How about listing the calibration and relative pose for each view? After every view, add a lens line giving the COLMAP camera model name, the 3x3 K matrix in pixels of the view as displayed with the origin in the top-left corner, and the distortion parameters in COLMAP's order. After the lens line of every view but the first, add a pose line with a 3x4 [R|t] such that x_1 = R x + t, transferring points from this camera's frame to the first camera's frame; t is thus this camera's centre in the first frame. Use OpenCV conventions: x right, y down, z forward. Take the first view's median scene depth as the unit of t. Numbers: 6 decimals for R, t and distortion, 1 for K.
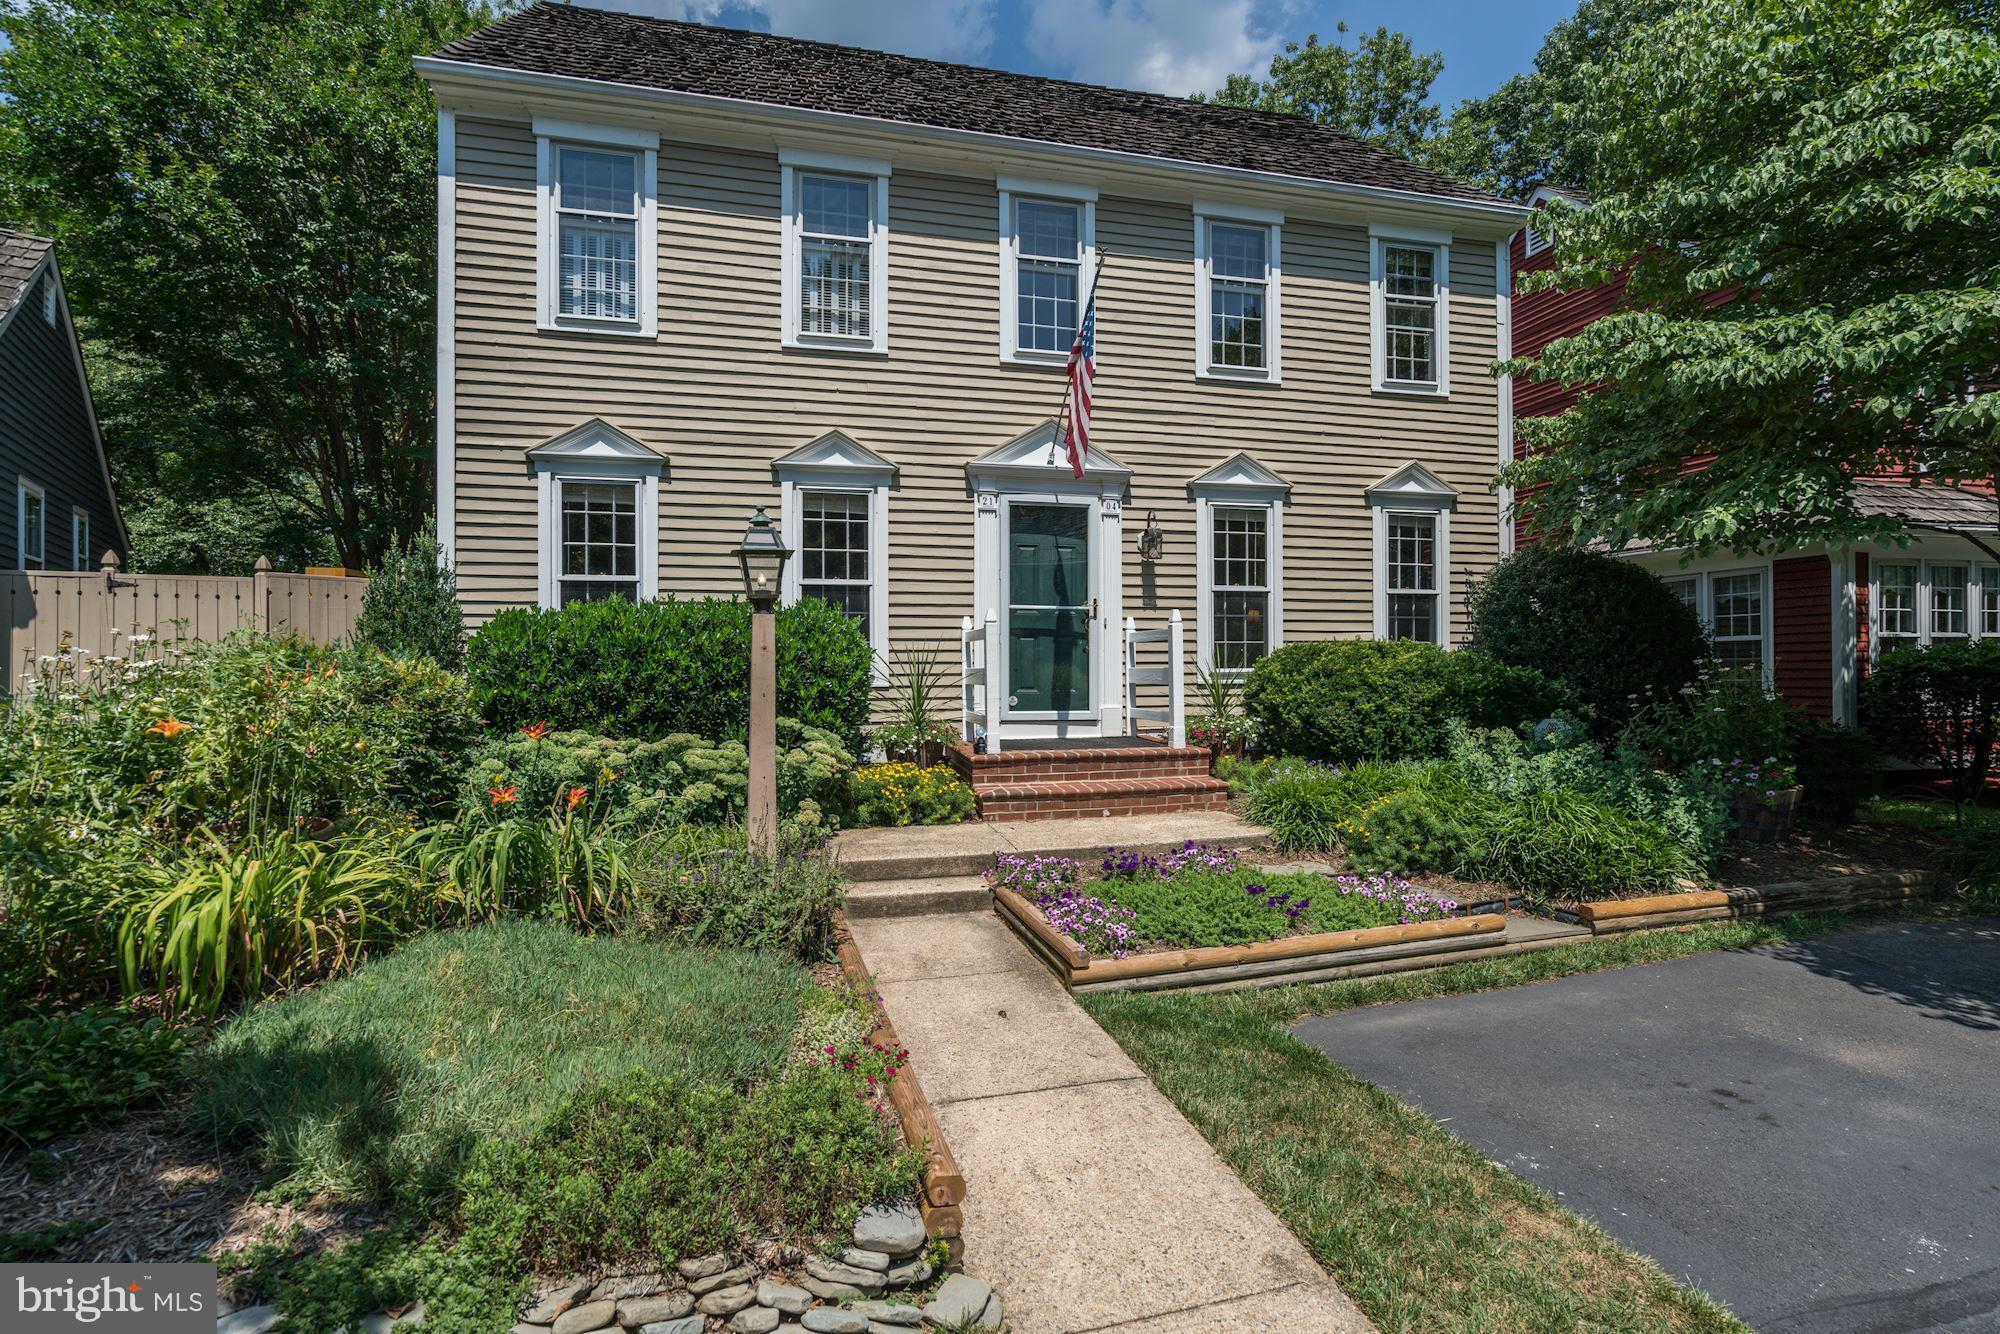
lens RADIAL K [[984.7, 0, 998.9], [0, 984.7, 662.7], [0, 0, 1]] dist [-0.006263, 0.002744]
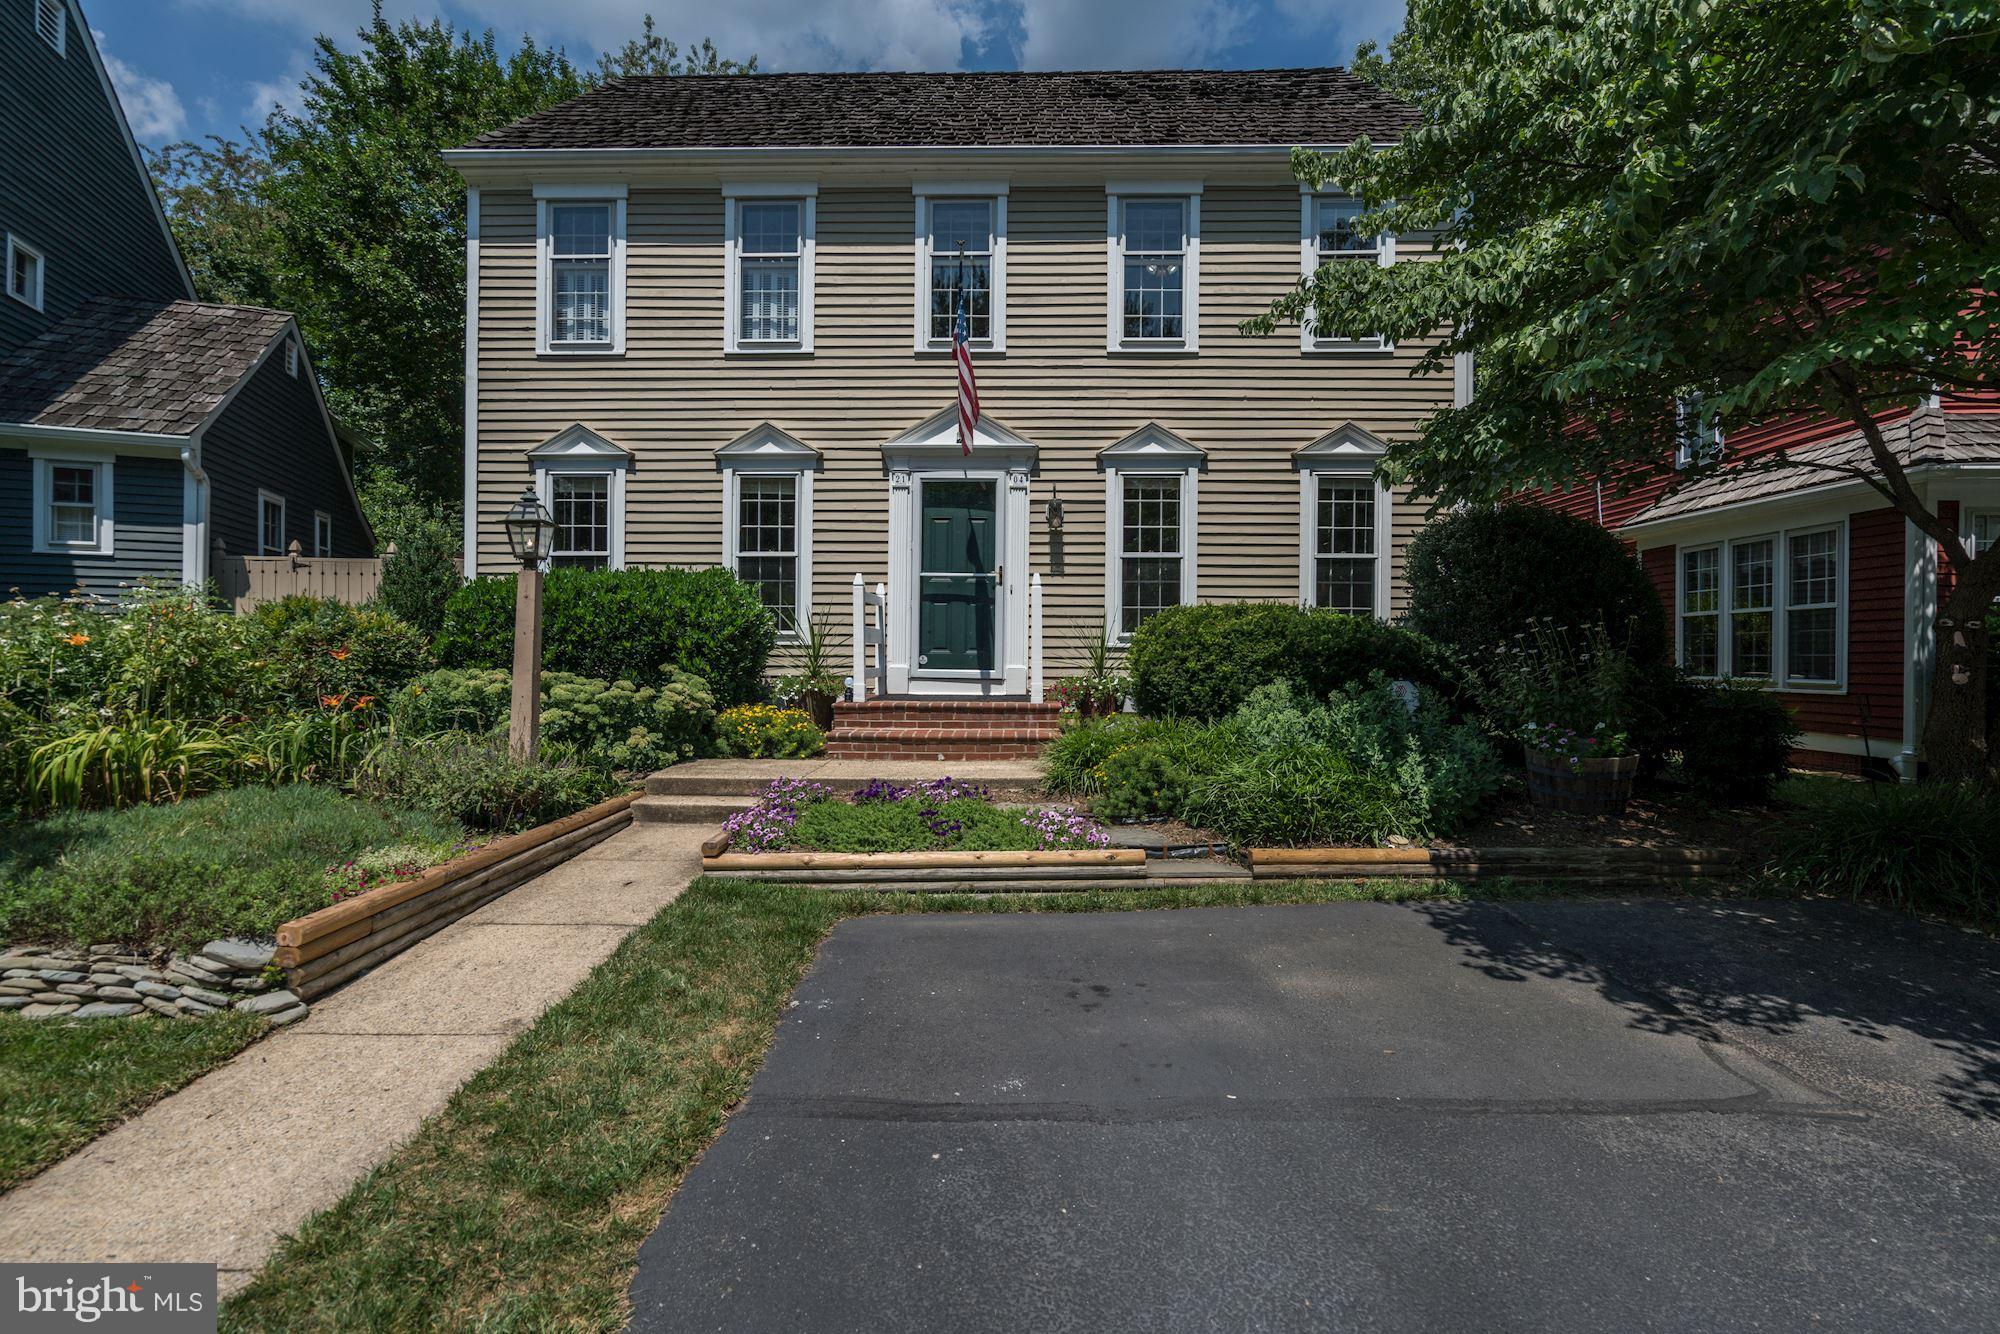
lens RADIAL K [[984.7, 0, 995.5], [0, 984.7, 661.2], [0, 0, 1]] dist [-0.006263, 0.002744]
pose [[0.959621, 0.012942, -0.280997, 0.430004], [-0.010451, 0.999892, 0.010362, 0.029984], [0.281101, -0.007007, 0.959653, -0.036614]]
